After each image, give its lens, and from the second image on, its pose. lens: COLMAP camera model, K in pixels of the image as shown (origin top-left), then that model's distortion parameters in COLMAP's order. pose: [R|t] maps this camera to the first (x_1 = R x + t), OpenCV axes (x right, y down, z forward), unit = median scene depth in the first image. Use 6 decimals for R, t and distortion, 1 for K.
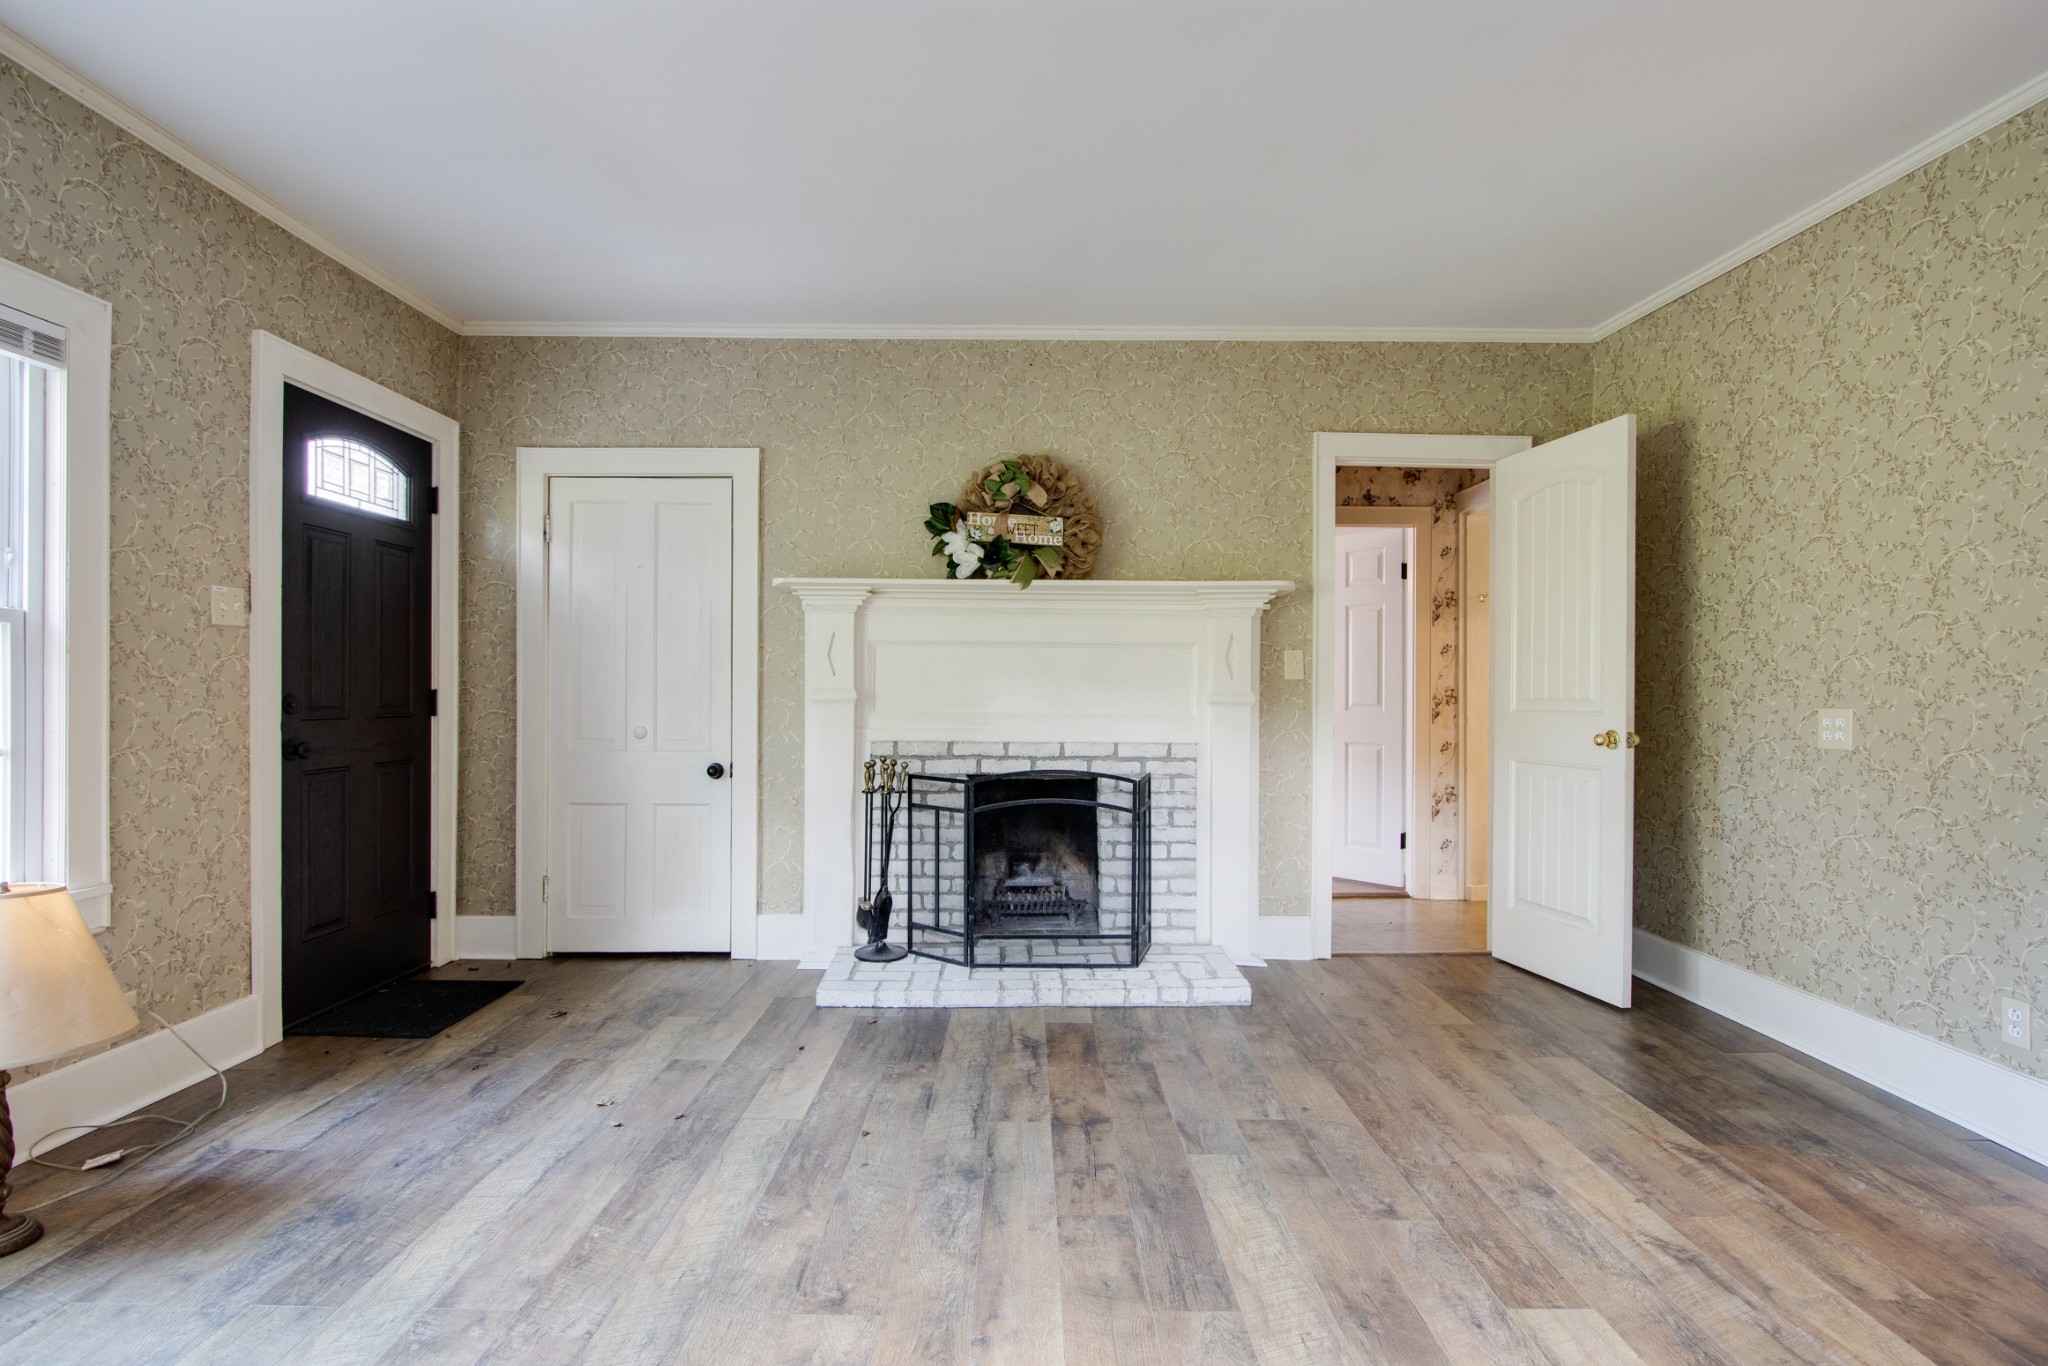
lens RADIAL K [[1000.8, 0, 1027.3], [0, 1000.8, 695.5], [0, 0, 1]] dist [-0.013452, 0.000306]
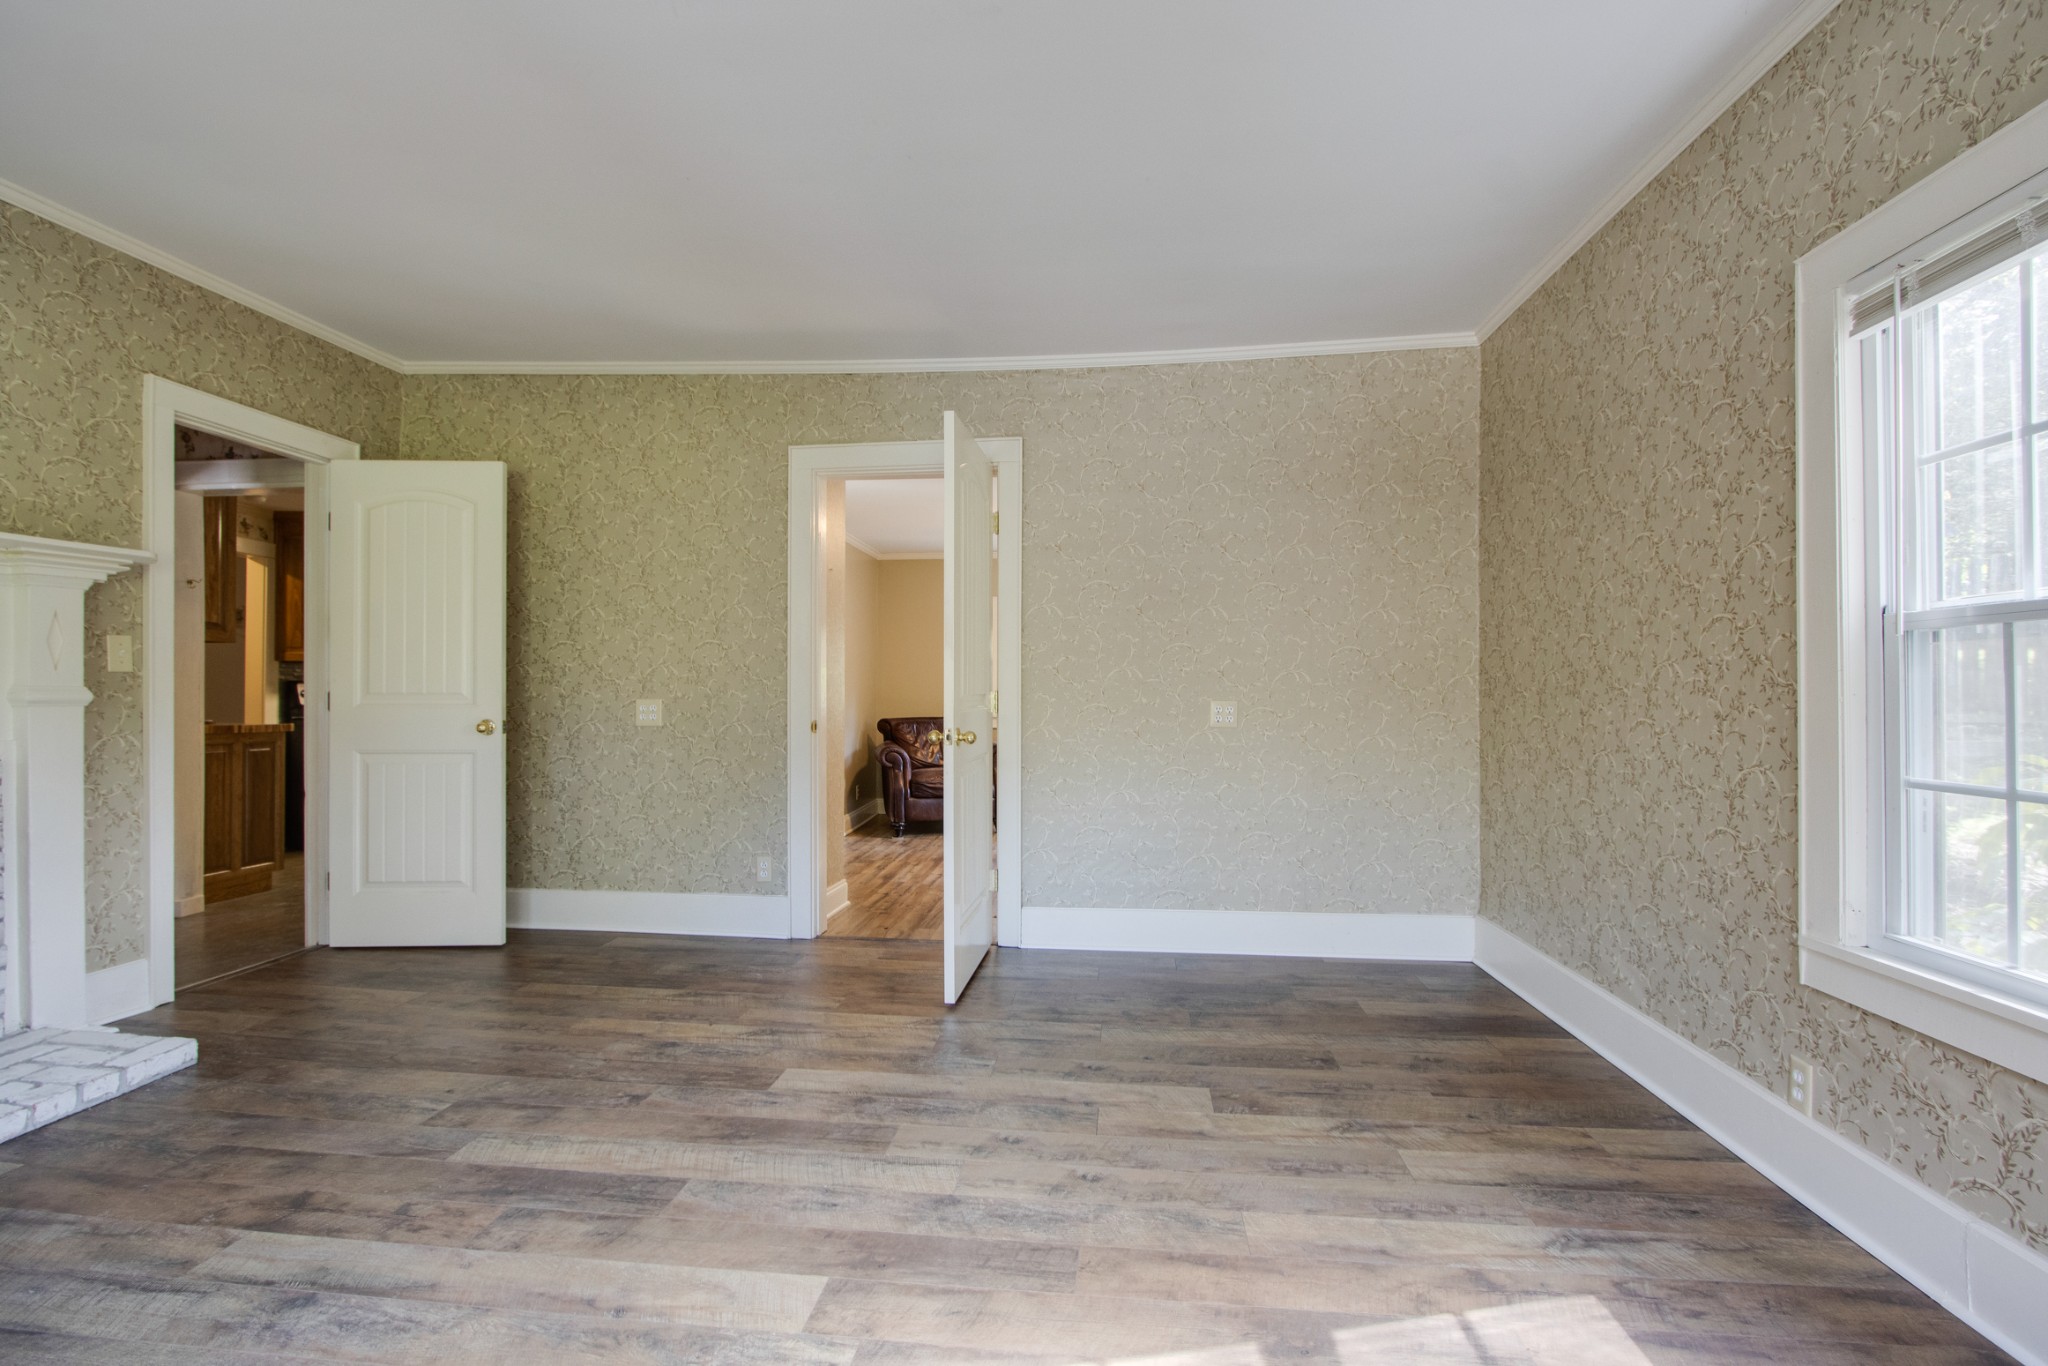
lens RADIAL K [[948.3, 0, 1016.3], [0, 948.3, 694.5], [0, 0, 1]] dist [-0.012075, 0.000767]
pose [[0.116069, -0.007685, 0.993211, -0.475133], [-0.001419, 0.999968, 0.007903, -0.005396], [-0.993240, -0.002327, 0.116054, 0.228375]]
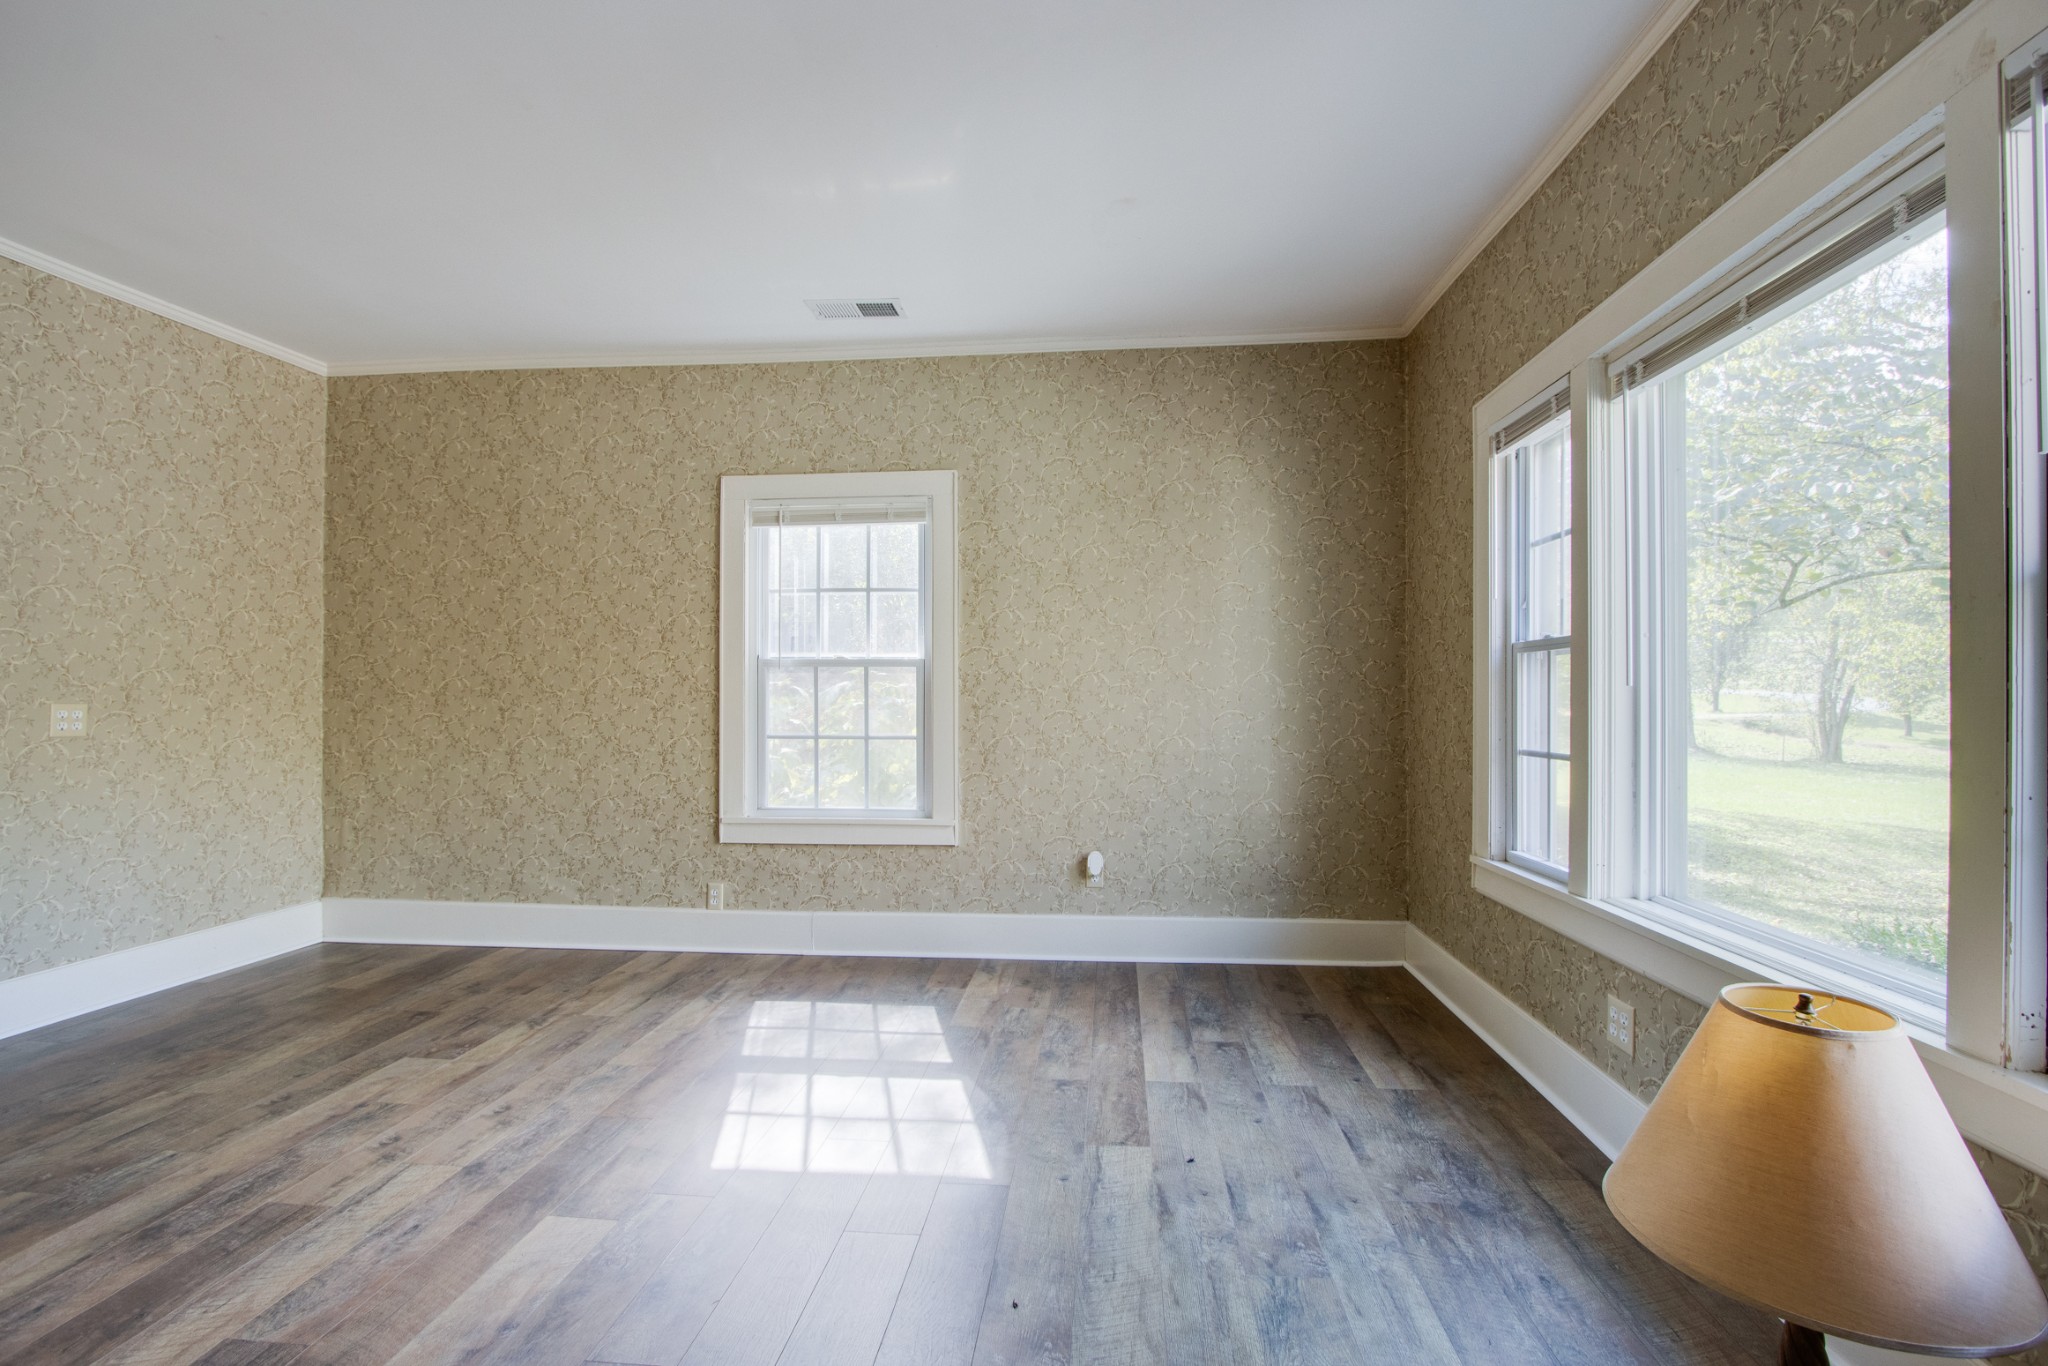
lens RADIAL K [[948.3, 0, 1024.6], [0, 948.3, 693.0], [0, 0, 1]] dist [-0.012075, 0.000767]
pose [[-0.995047, -0.007680, 0.099108, -0.323941], [-0.008283, 0.999950, -0.005672, -0.001951], [-0.099060, -0.006465, -0.995060, 0.928766]]
